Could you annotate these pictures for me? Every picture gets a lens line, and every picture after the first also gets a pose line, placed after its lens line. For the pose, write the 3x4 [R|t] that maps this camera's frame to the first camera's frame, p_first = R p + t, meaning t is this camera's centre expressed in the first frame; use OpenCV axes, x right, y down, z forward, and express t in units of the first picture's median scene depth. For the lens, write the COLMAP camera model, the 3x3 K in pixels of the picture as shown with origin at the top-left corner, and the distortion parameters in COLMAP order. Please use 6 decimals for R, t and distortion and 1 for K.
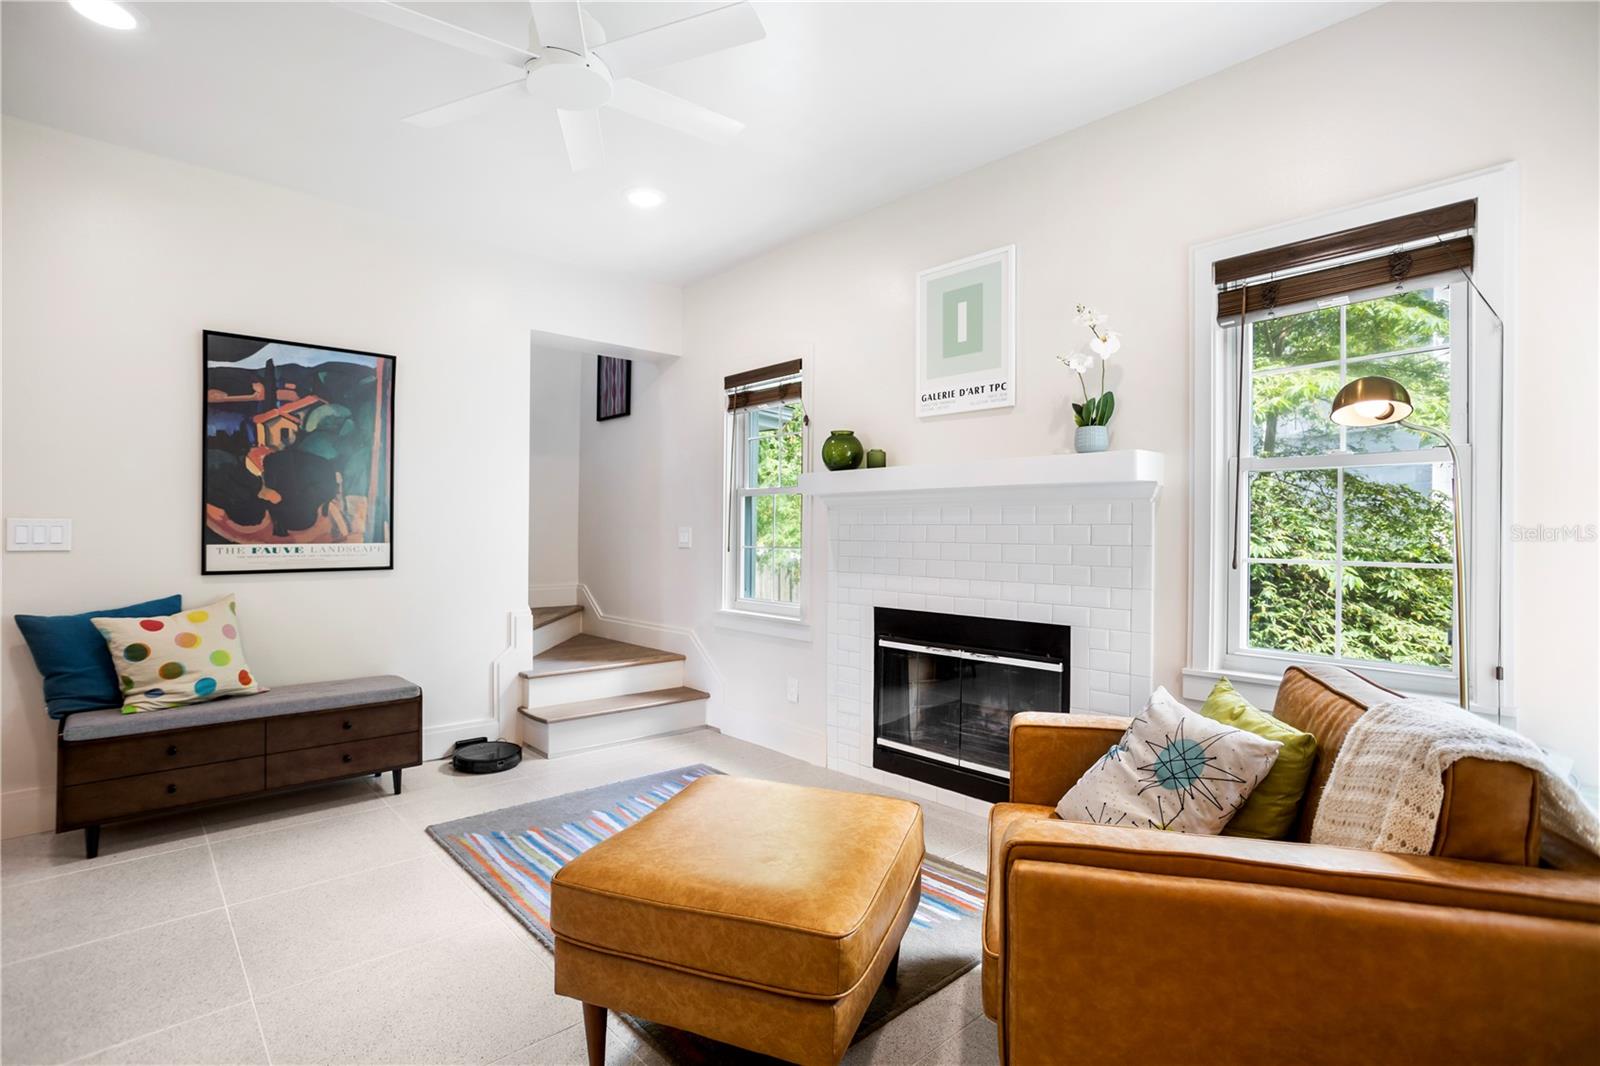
lens RADIAL K [[776.1, 0, 800.0], [0, 776.1, 533.0], [0, 0, 1]] dist [-0.049836, 0.036285]
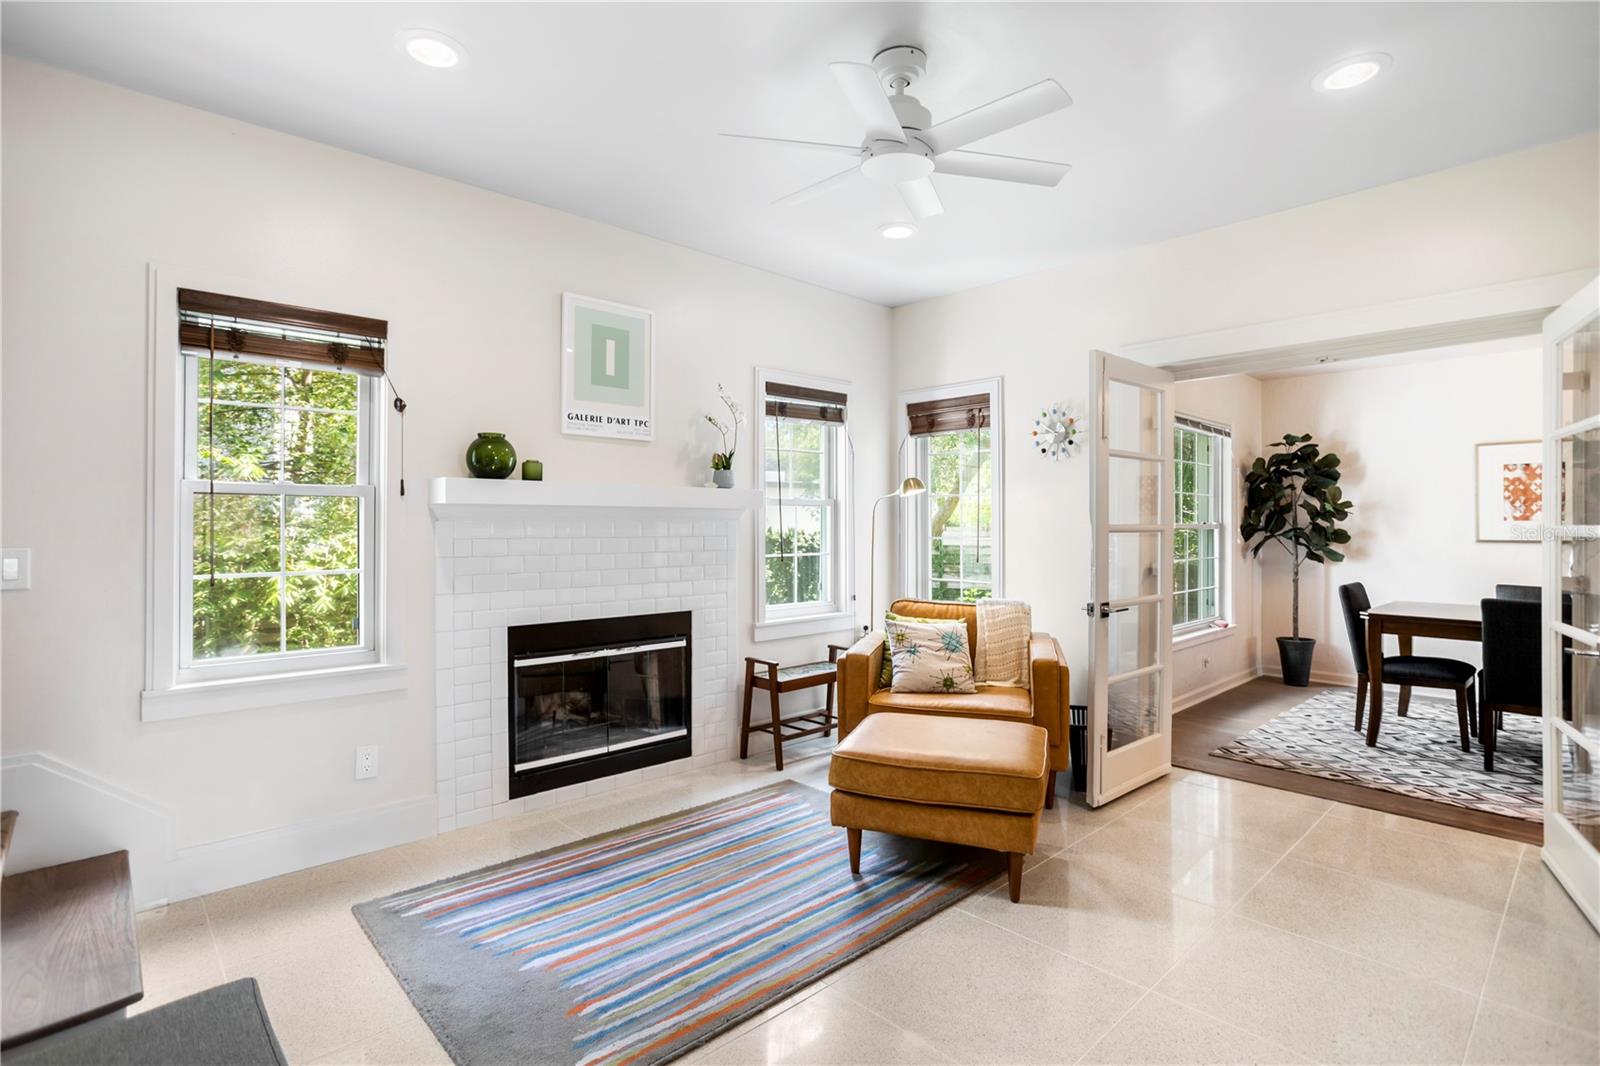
lens RADIAL K [[767.7, 0, 792.7], [0, 767.7, 534.1], [0, 0, 1]] dist [-0.054265, 0.033825]
pose [[-0.009695, -0.017478, 0.999800, -0.905866], [0.000412, 0.999847, 0.017483, -0.035359], [-0.999953, 0.000582, -0.009686, 0.743303]]
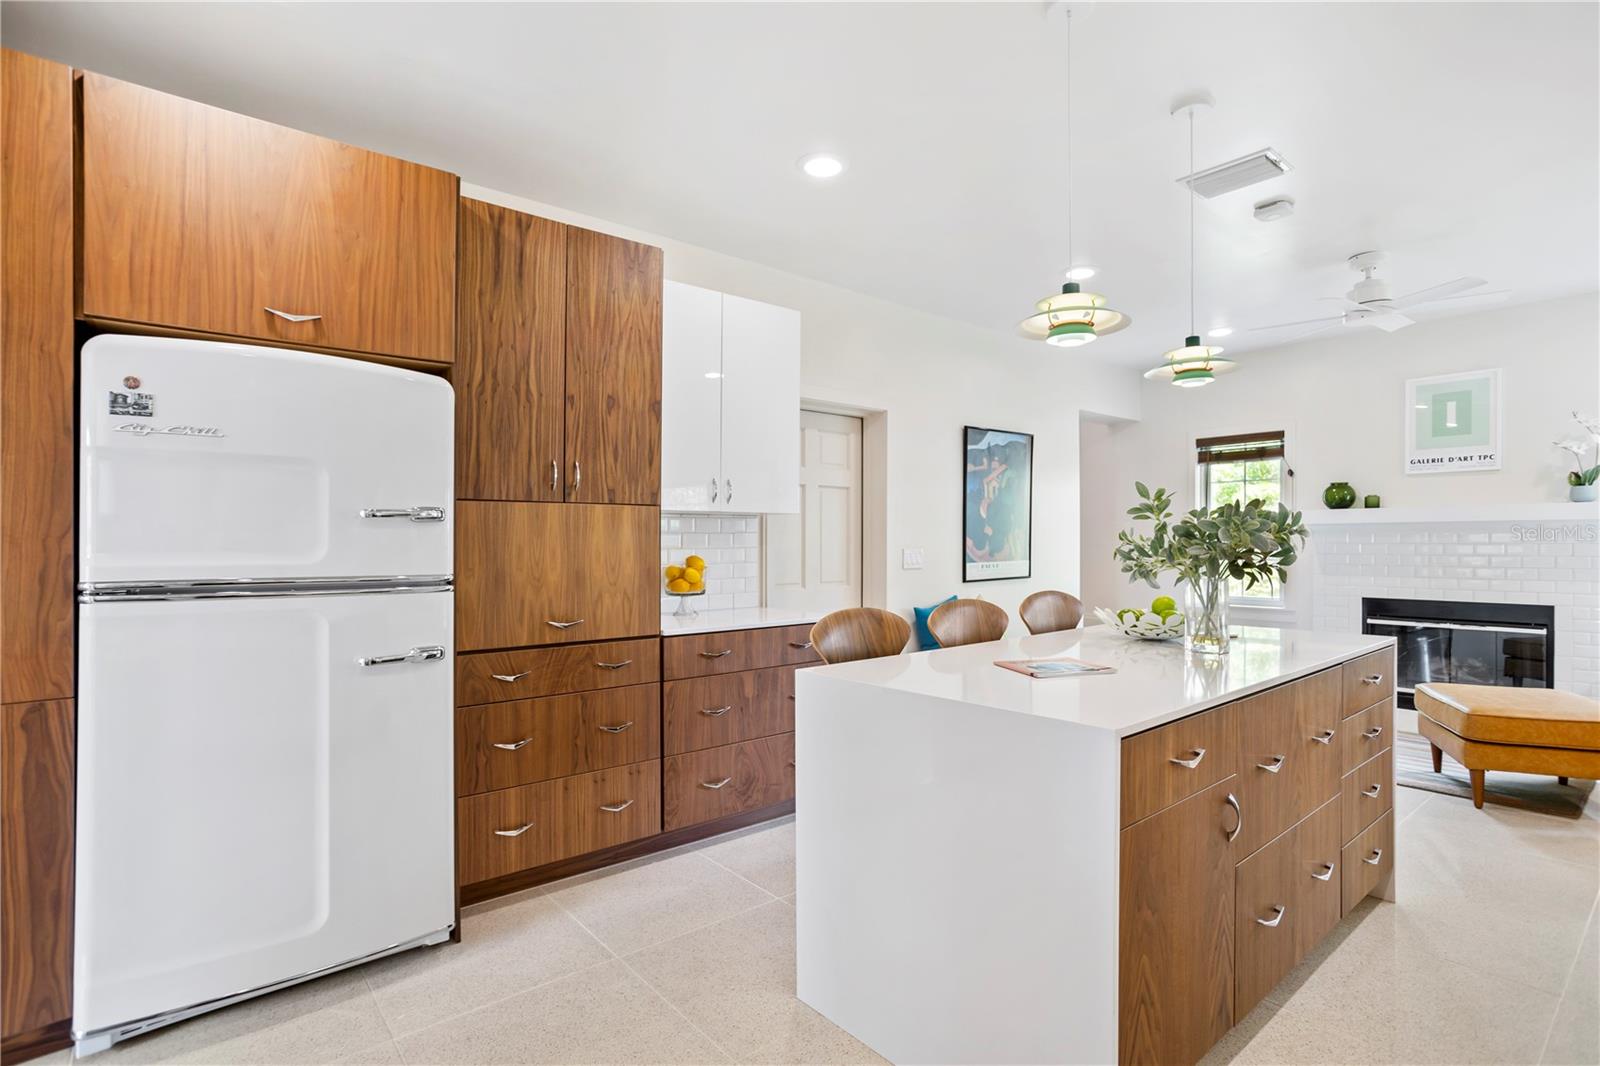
lens RADIAL K [[779.5, 0, 794.5], [0, 779.5, 545.0], [0, 0, 1]] dist [-0.043223, 0.023568]
pose [[0.999256, -0.013814, -0.036001, -1.067218], [0.014078, 0.999876, 0.007103, -0.037946], [0.035898, -0.007604, 0.999327, -0.599562]]
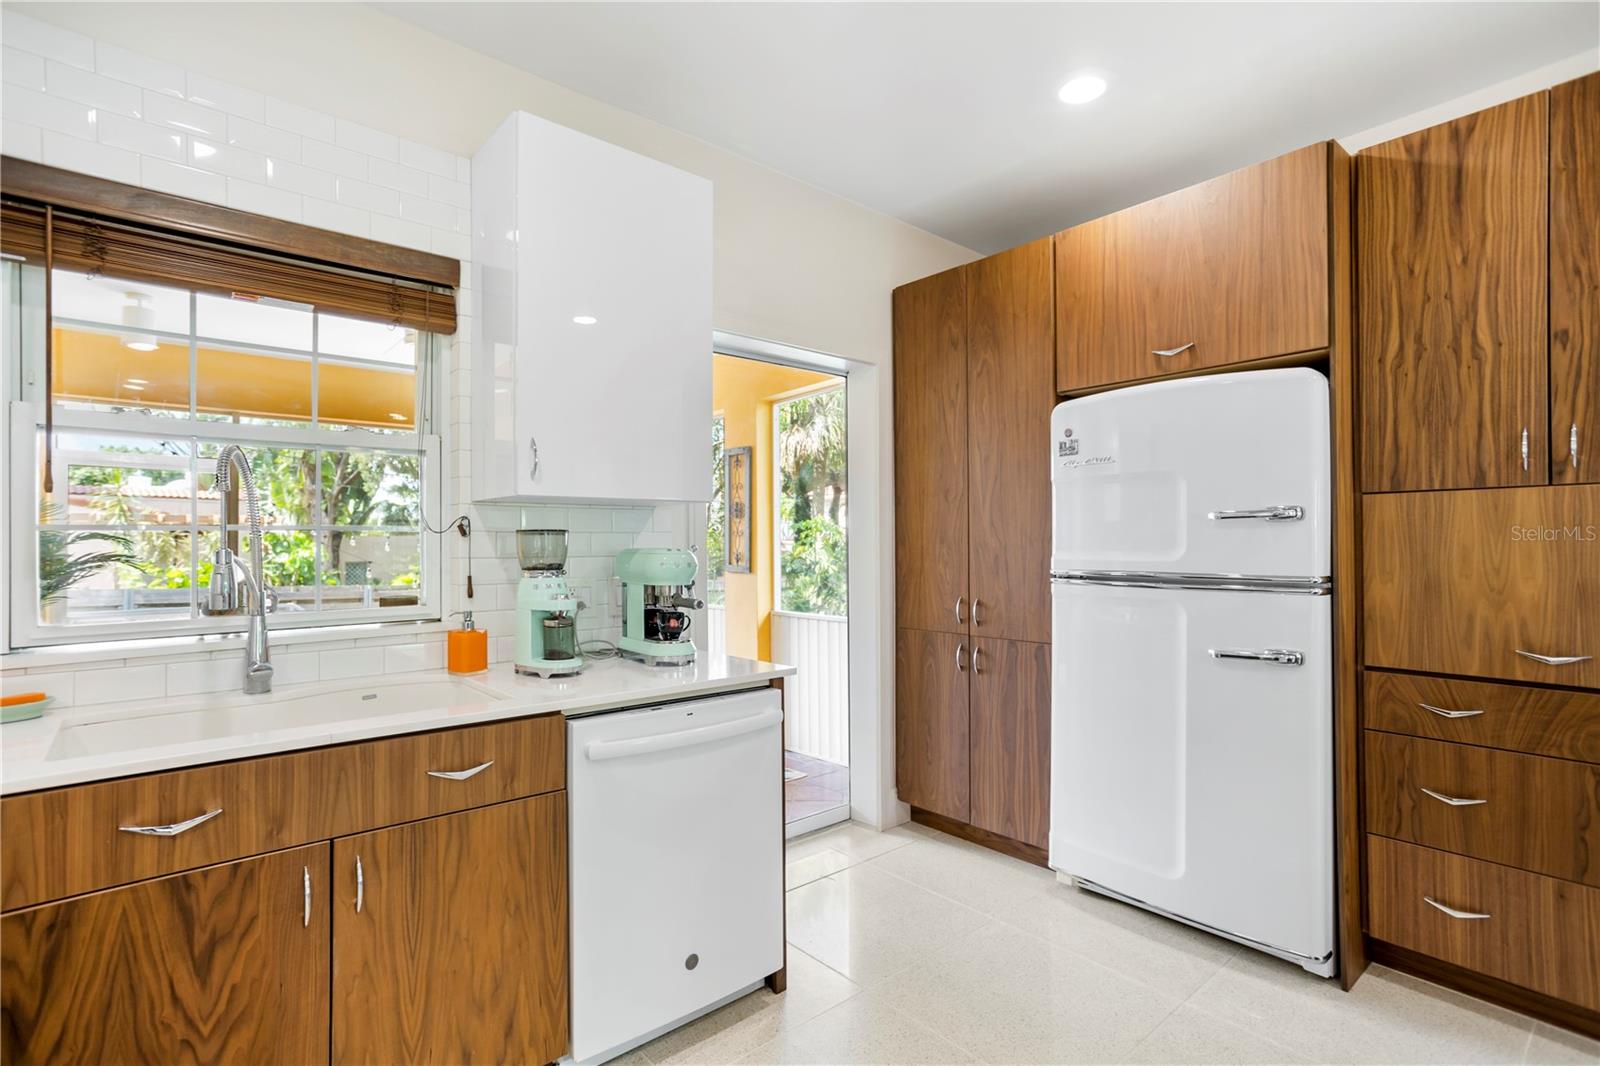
lens RADIAL K [[776.1, 0, 800.0], [0, 776.1, 533.0], [0, 0, 1]] dist [-0.049836, 0.036285]
pose [[-0.020455, -0.025005, -0.999478, -0.740946], [0.008253, 0.999649, -0.025178, -0.034948], [0.999757, -0.008763, -0.020241, -0.321337]]
